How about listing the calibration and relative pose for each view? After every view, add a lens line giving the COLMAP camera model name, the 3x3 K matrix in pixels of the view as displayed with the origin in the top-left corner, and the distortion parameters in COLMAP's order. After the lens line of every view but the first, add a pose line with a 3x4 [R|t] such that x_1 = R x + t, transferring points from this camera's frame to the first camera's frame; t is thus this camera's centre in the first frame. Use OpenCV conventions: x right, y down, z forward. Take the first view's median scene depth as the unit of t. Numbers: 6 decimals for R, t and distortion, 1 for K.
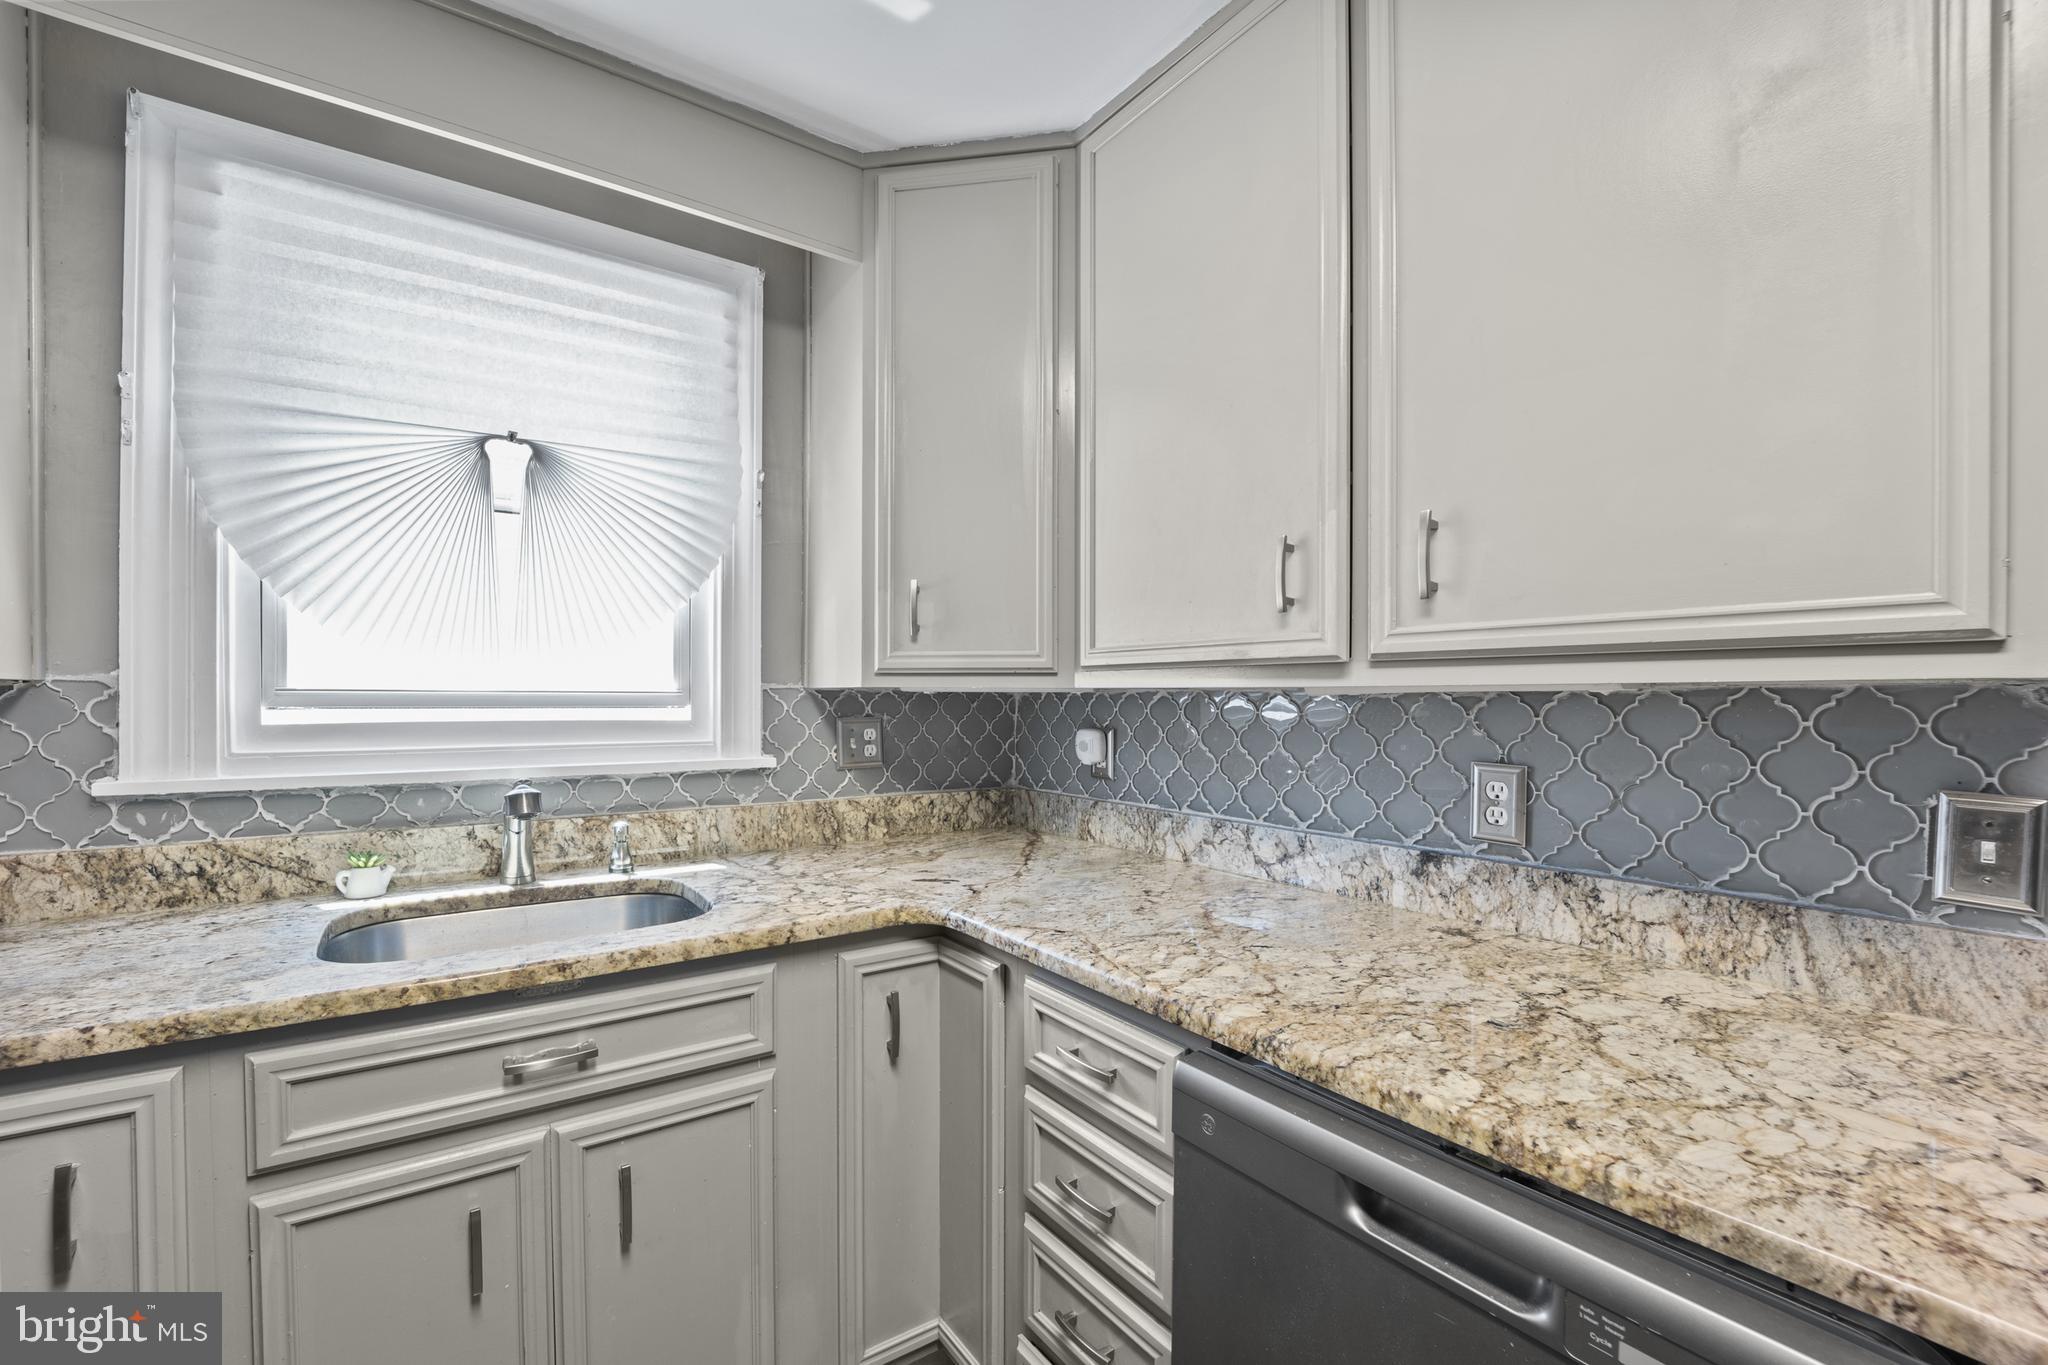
lens RADIAL K [[842.1, 0, 1008.3], [0, 842.1, 705.0], [0, 0, 1]] dist [-0.018983, -0.000210]
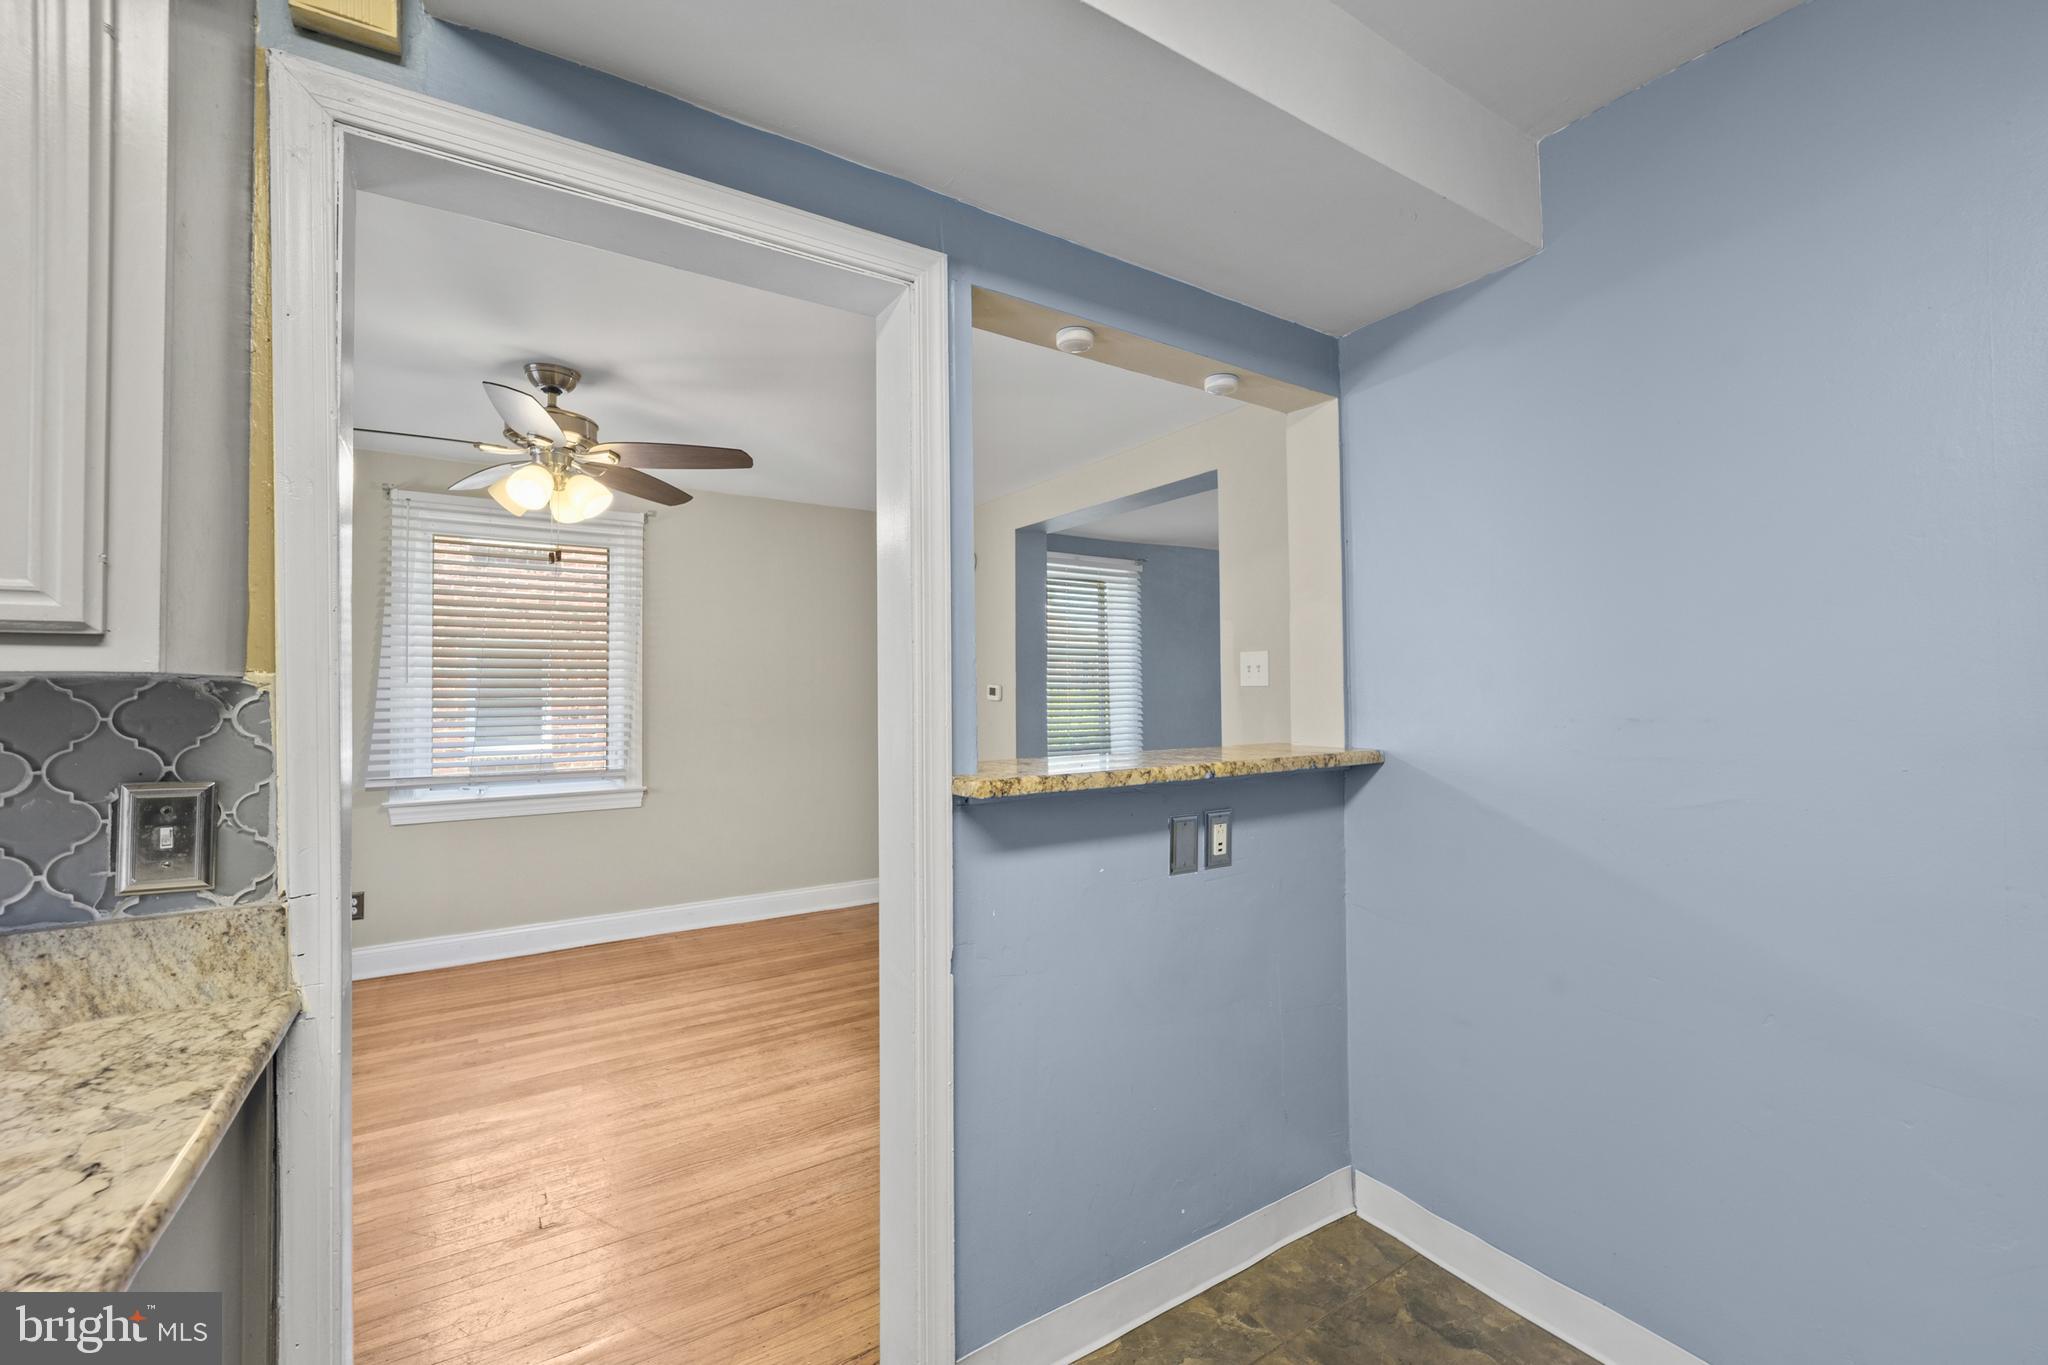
lens RADIAL K [[842.1, 0, 1039.2], [0, 842.1, 668.2], [0, 0, 1]] dist [-0.018983, -0.000210]
pose [[0.049991, 0.013834, 0.998654, 0.146046], [0.018485, 0.999720, -0.014774, -0.000150], [-0.998579, 0.019199, 0.049721, -0.121723]]
